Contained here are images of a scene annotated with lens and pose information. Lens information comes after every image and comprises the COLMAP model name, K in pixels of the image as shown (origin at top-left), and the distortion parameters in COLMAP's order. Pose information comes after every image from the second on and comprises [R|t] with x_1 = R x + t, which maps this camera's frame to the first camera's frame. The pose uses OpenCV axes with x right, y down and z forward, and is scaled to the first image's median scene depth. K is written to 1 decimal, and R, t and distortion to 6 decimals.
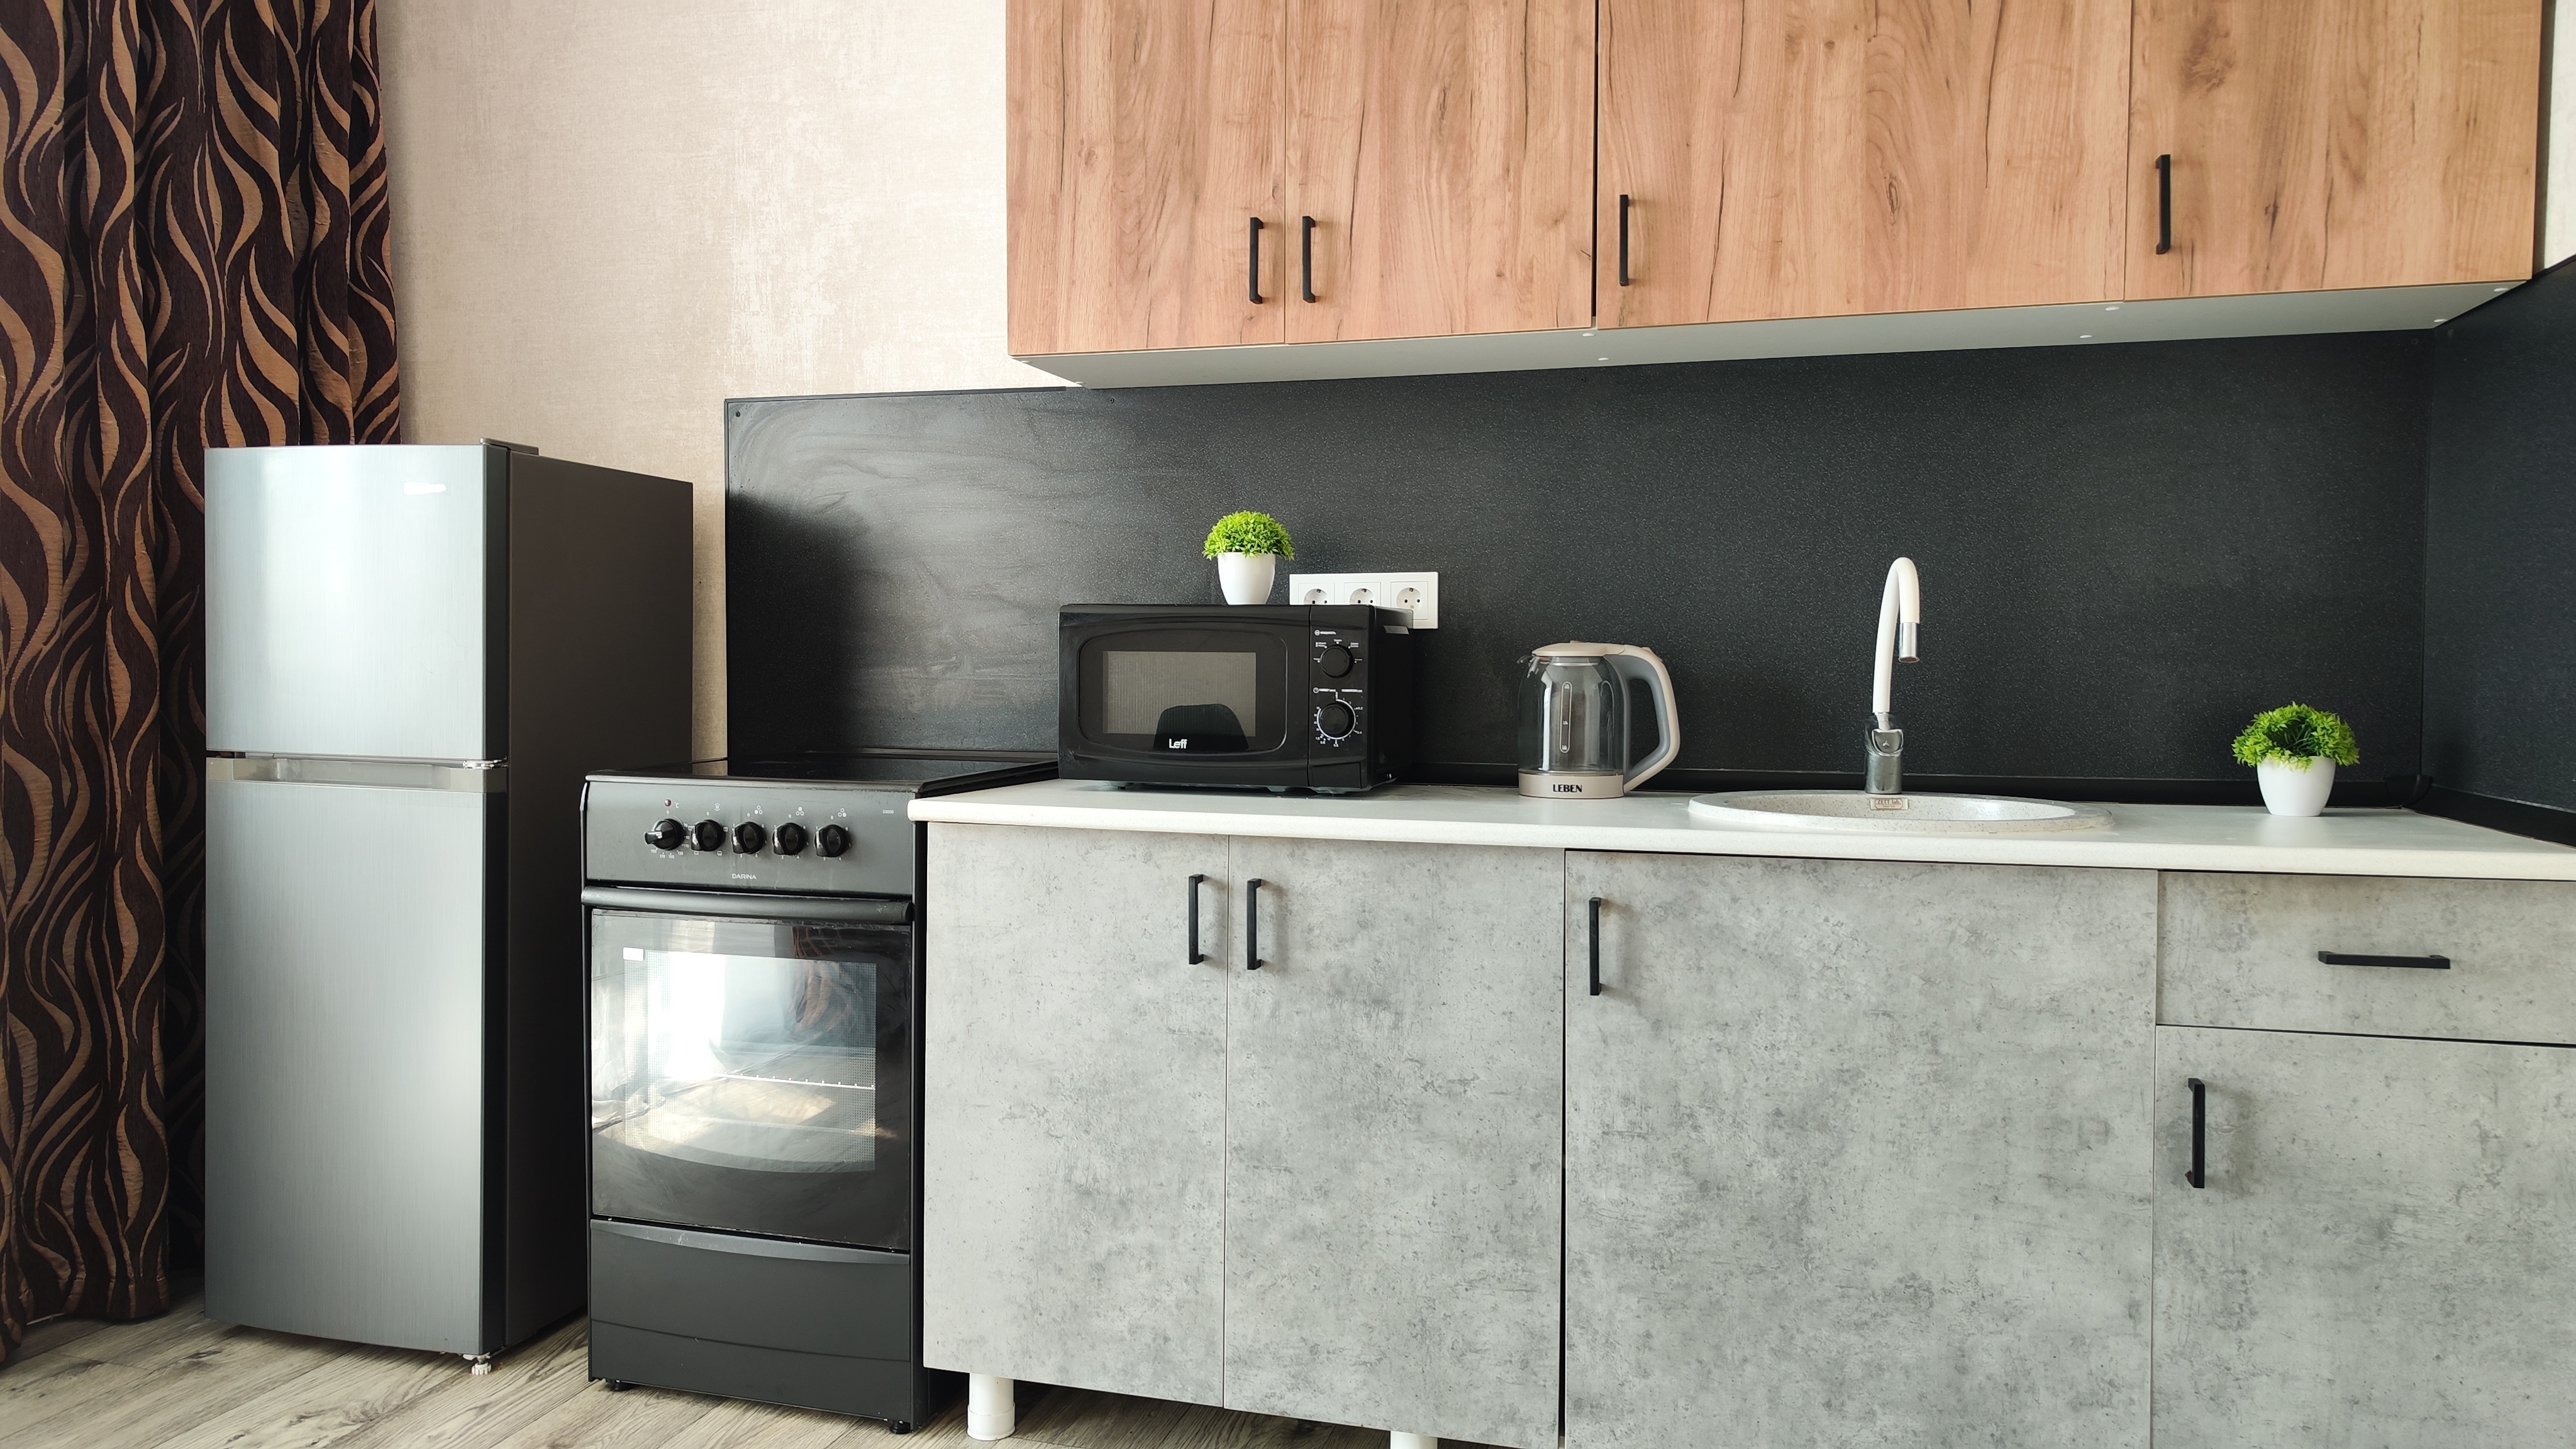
lens RADIAL K [[1741.6, 0, 1286.4], [0, 1741.6, 730.1], [0, 0, 1]] dist [0.032290, -0.030713]
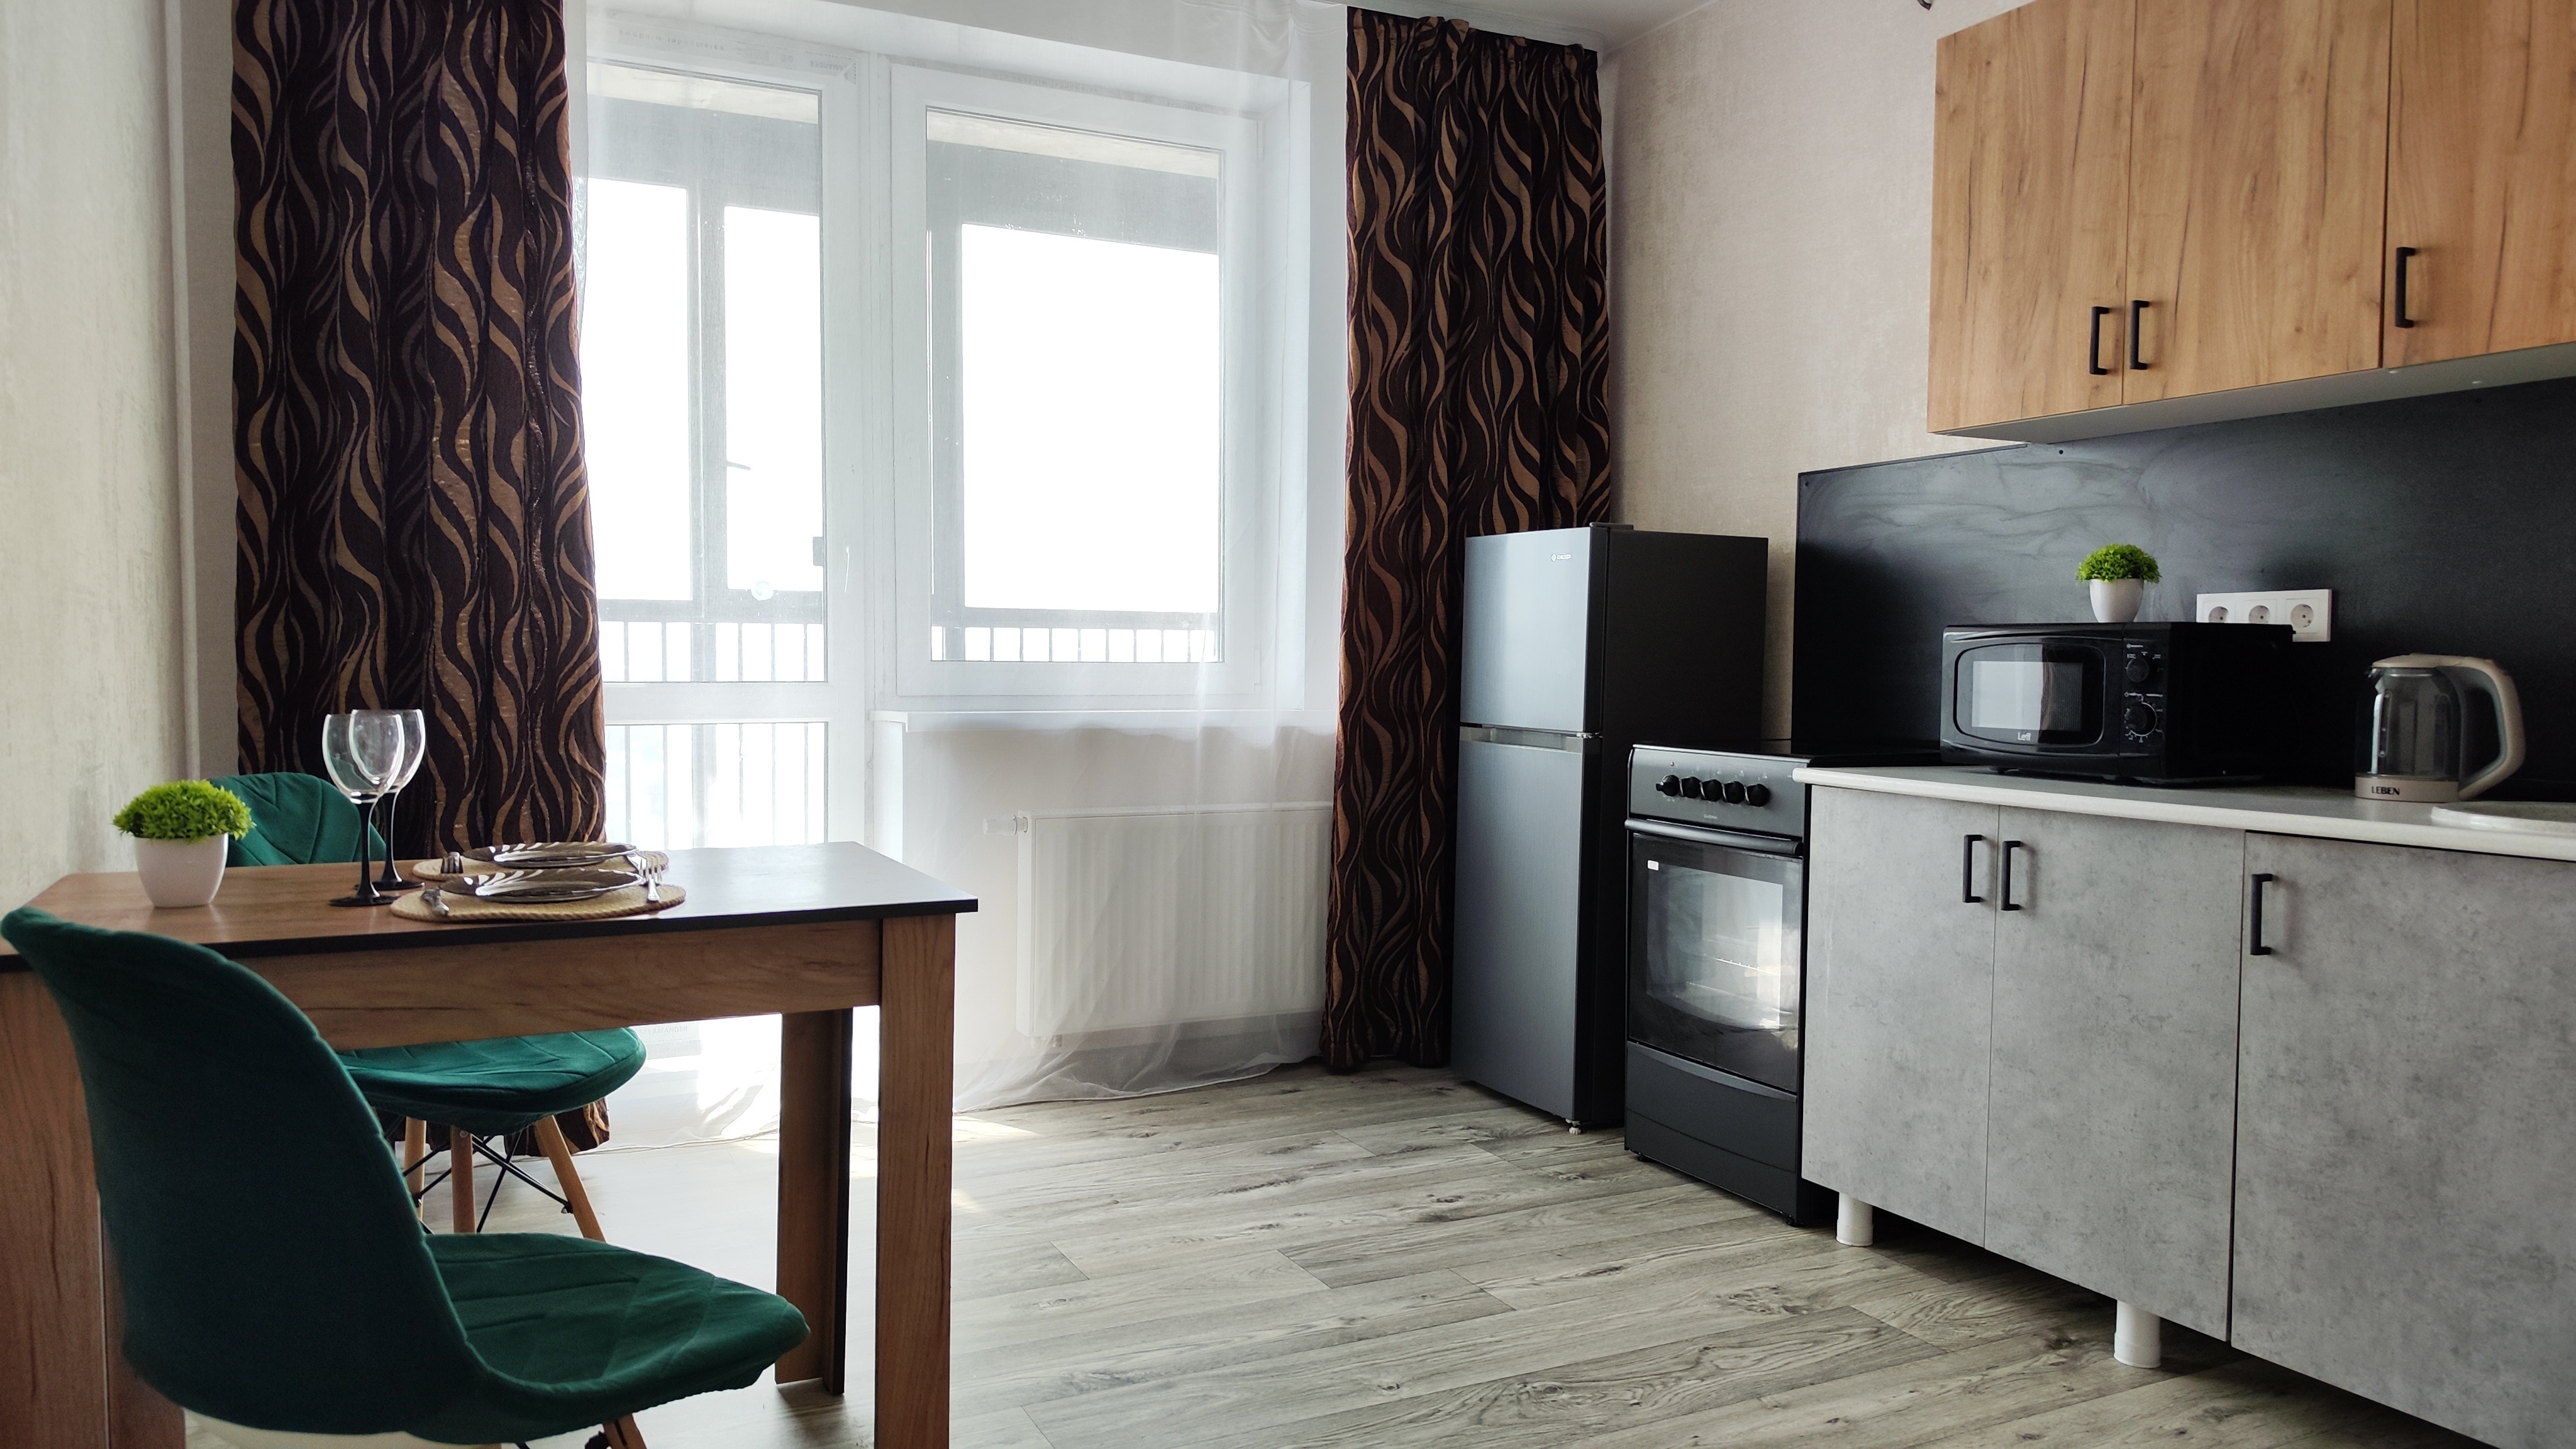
lens RADIAL K [[1741.6, 0, 1280.2], [0, 1741.6, 740.8], [0, 0, 1]] dist [0.032290, -0.030713]
pose [[0.677111, 0.035642, -0.735017, 0.533736], [-0.036838, 0.999216, 0.014517, 0.013276], [0.734958, 0.017247, 0.677893, -0.256703]]
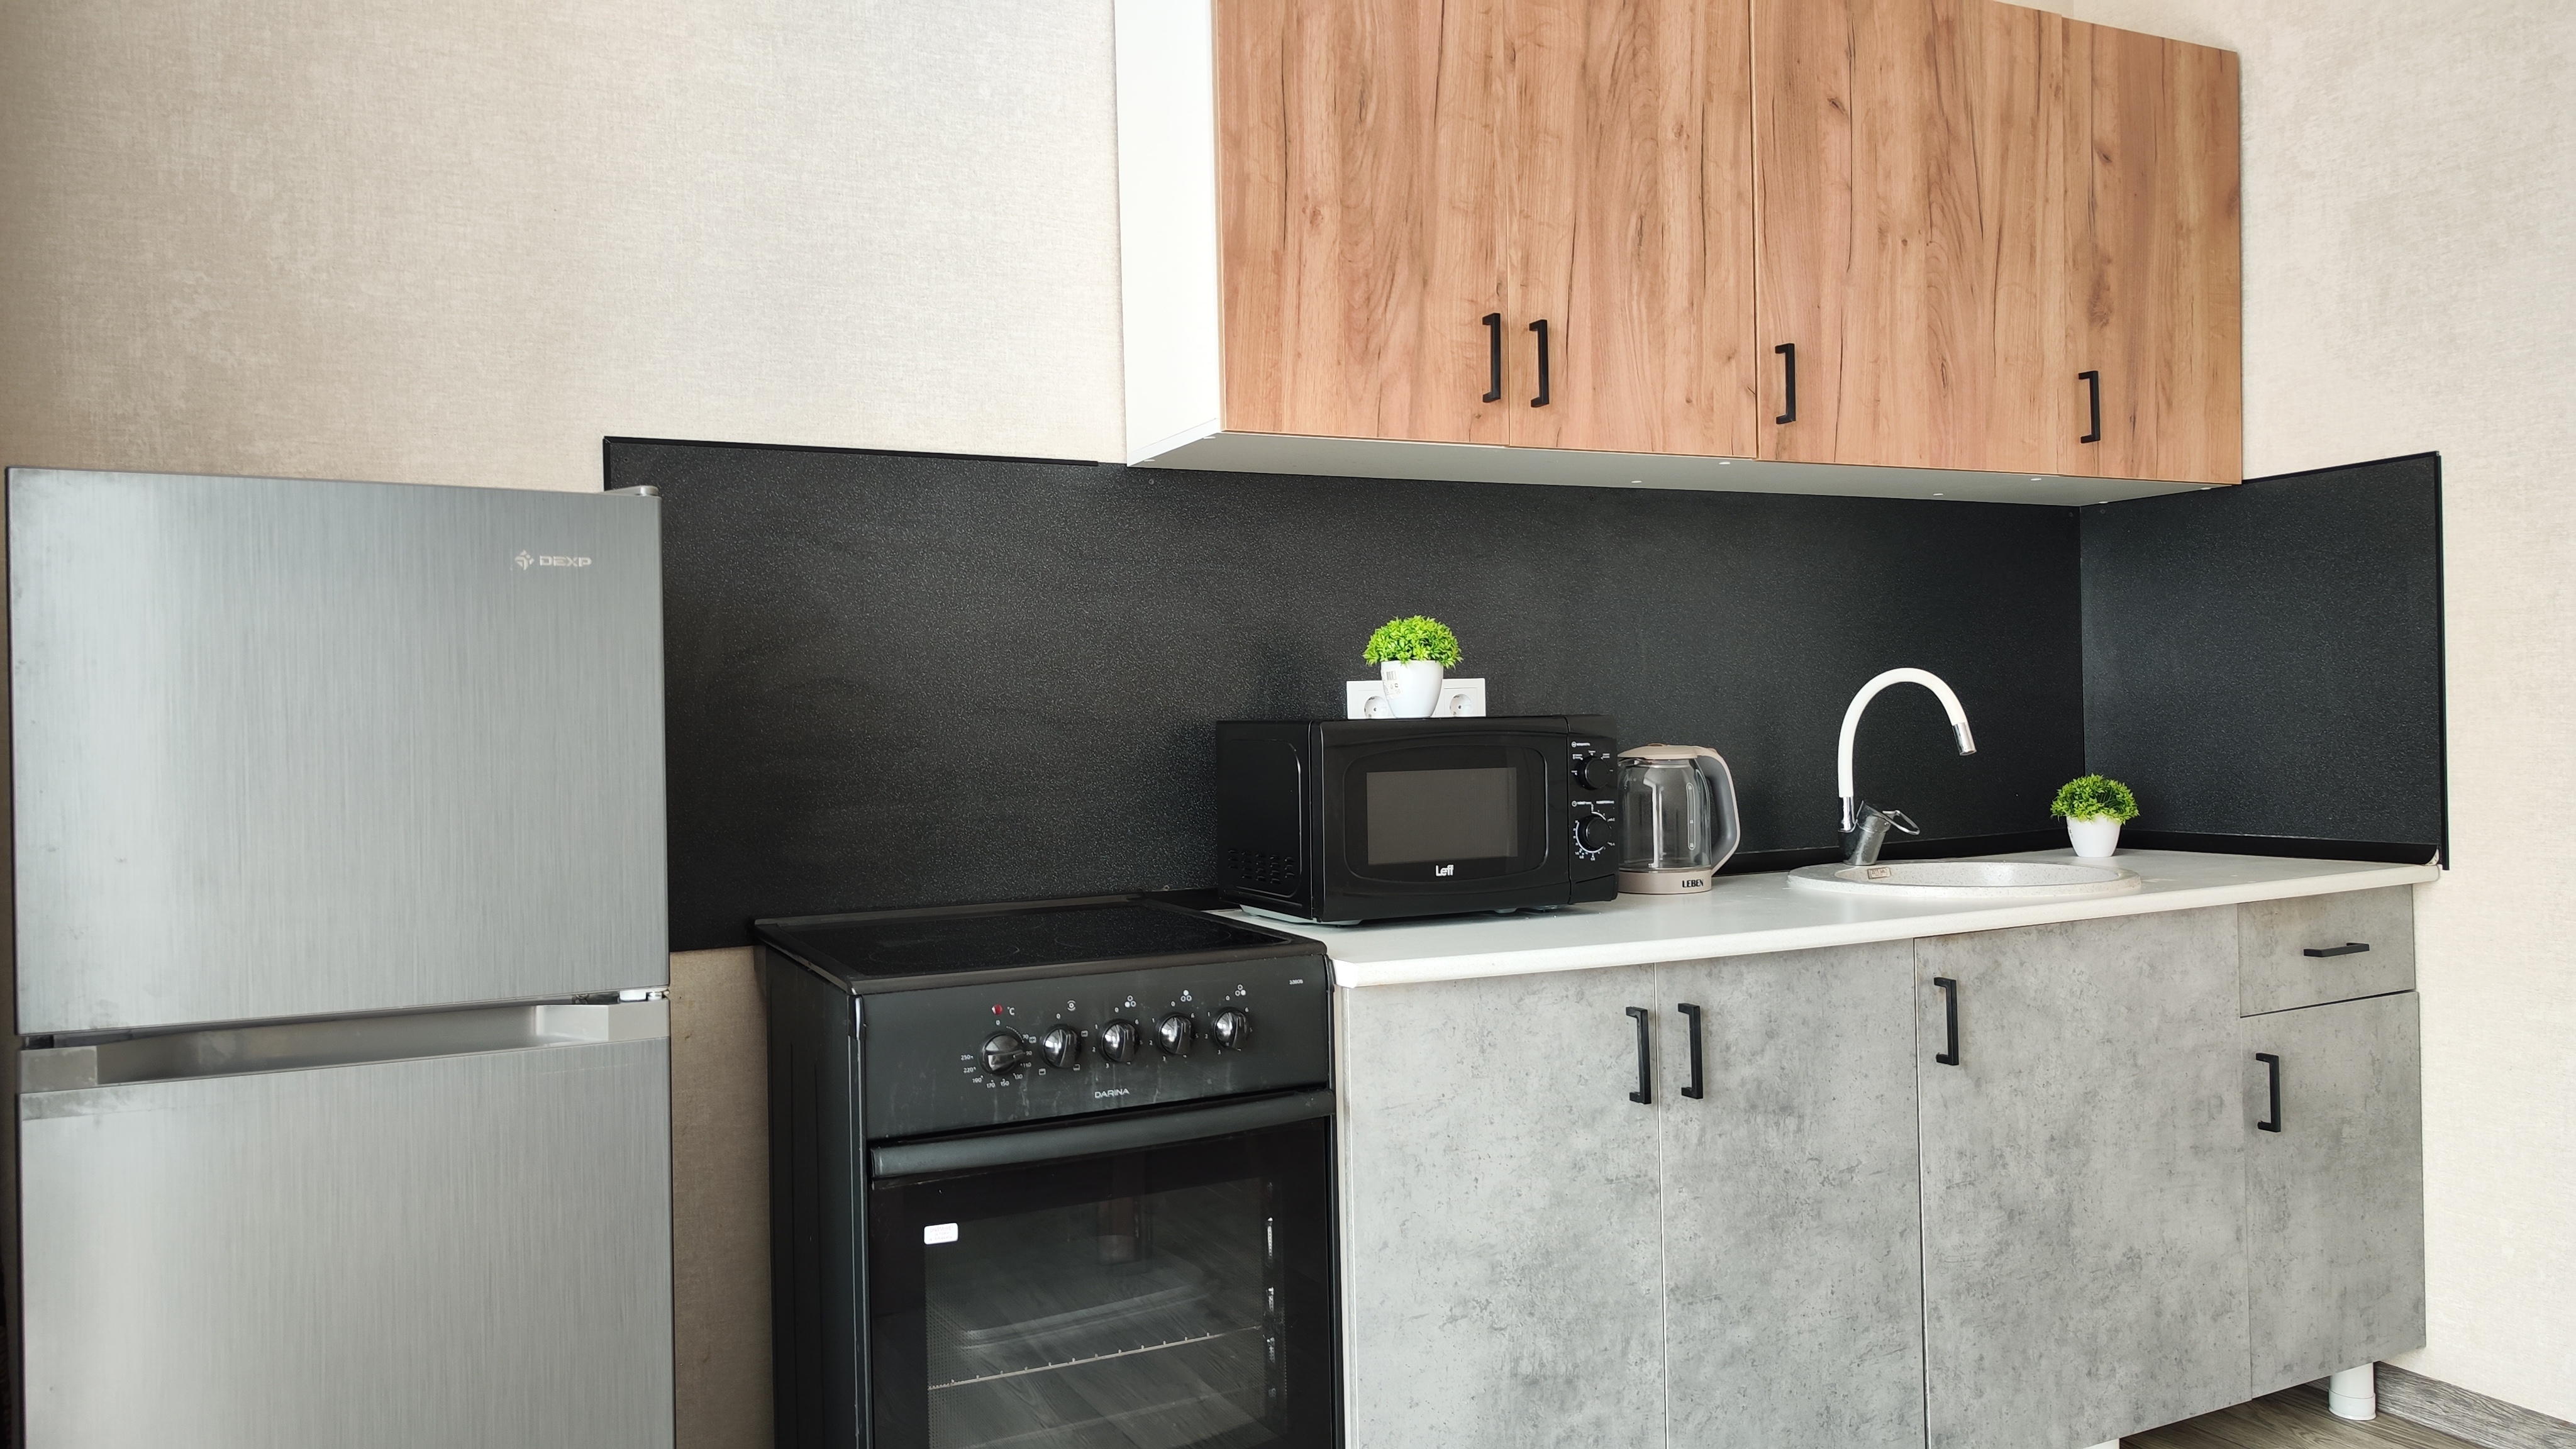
lens RADIAL K [[1741.6, 0, 1276.2], [0, 1741.6, 737.1], [0, 0, 1]] dist [0.032290, -0.030713]
pose [[0.736537, -0.031658, 0.675656, -0.799068], [0.055228, 0.998384, -0.013425, -0.059362], [-0.674139, 0.047203, 0.737095, 0.410050]]
